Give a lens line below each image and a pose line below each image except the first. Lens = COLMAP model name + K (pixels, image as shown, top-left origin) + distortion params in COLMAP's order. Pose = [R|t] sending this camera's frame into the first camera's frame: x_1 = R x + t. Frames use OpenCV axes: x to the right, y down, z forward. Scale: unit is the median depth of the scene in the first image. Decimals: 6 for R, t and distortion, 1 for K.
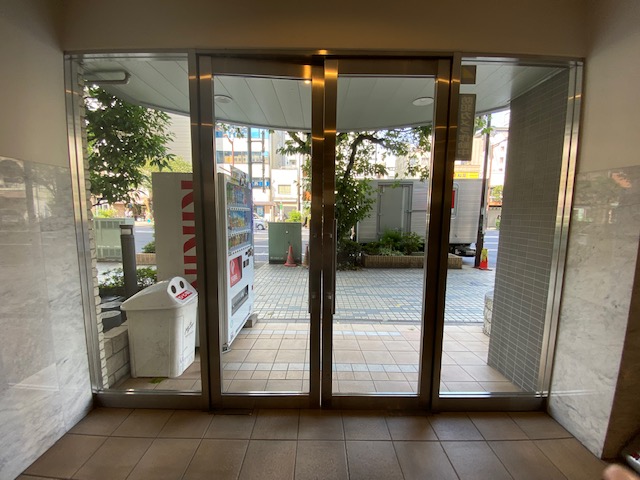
lens RADIAL K [[260.4, 0, 319.9], [0, 260.4, 241.9], [0, 0, 1]] dist [0.022710, -0.021925]
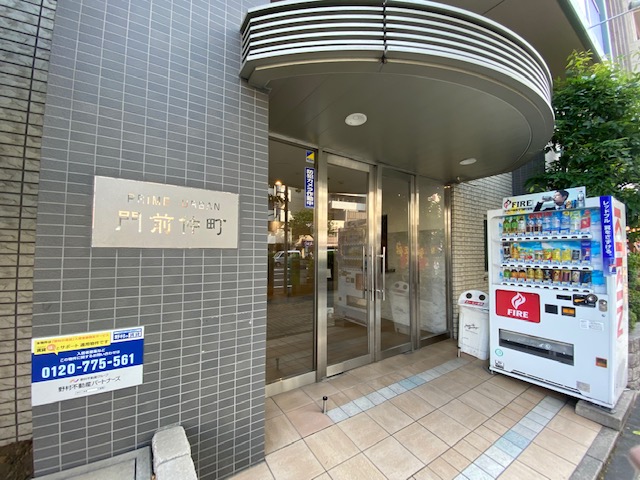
lens RADIAL K [[260.4, 0, 319.9], [0, 260.4, 241.9], [0, 0, 1]] dist [0.022710, -0.021925]
pose [[-0.833463, -0.034659, -0.551488, 0.827517], [-0.068784, 0.996776, 0.041308, -0.112522], [0.548278, 0.072362, -0.833160, 1.464215]]
